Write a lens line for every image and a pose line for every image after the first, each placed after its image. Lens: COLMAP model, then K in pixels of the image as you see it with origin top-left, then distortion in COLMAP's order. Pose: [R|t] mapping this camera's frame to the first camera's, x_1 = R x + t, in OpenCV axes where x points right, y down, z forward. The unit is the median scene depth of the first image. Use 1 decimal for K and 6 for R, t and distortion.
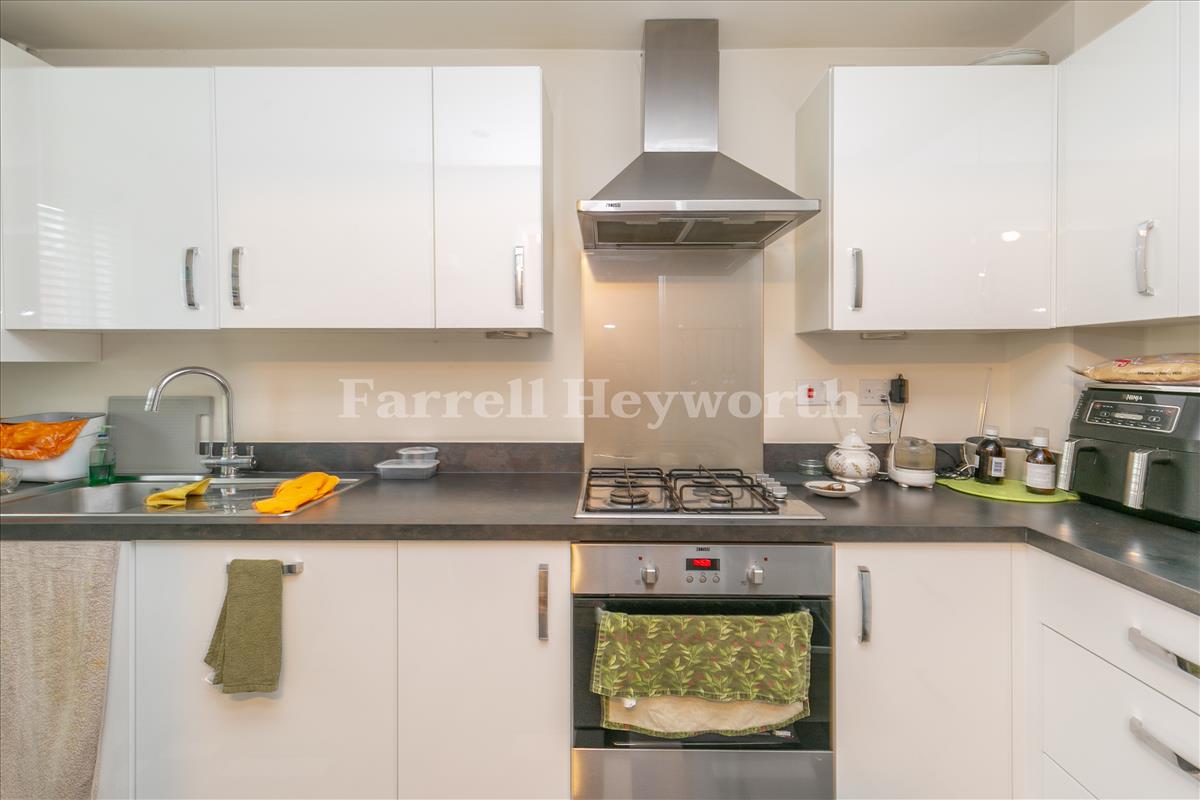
lens RADIAL K [[555.7, 0, 603.8], [0, 555.7, 374.7], [0, 0, 1]] dist [-0.004141, -0.000678]
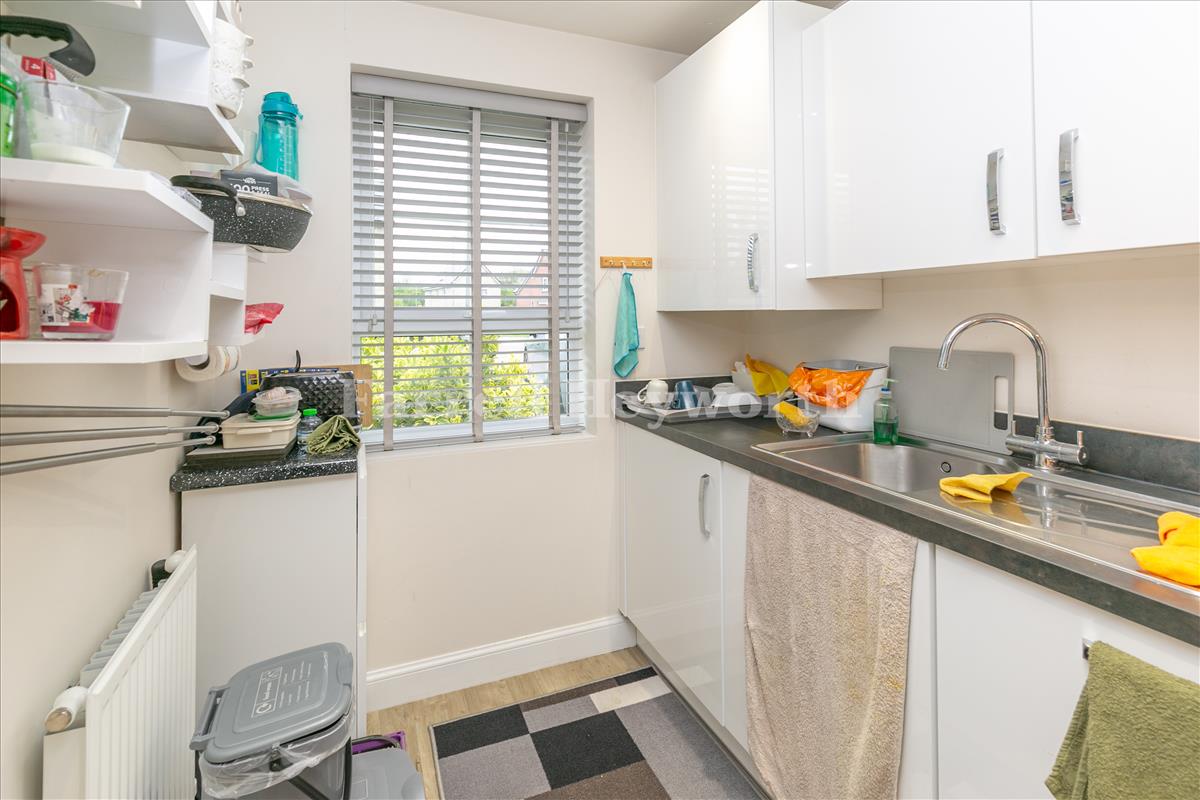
lens RADIAL K [[555.7, 0, 603.8], [0, 555.7, 374.7], [0, 0, 1]] dist [-0.004141, -0.000678]
pose [[0.409733, 0.089304, -0.907824, -0.271809], [0.022387, 0.993912, 0.107877, -0.023773], [0.911931, -0.064524, 0.405239, 0.210921]]
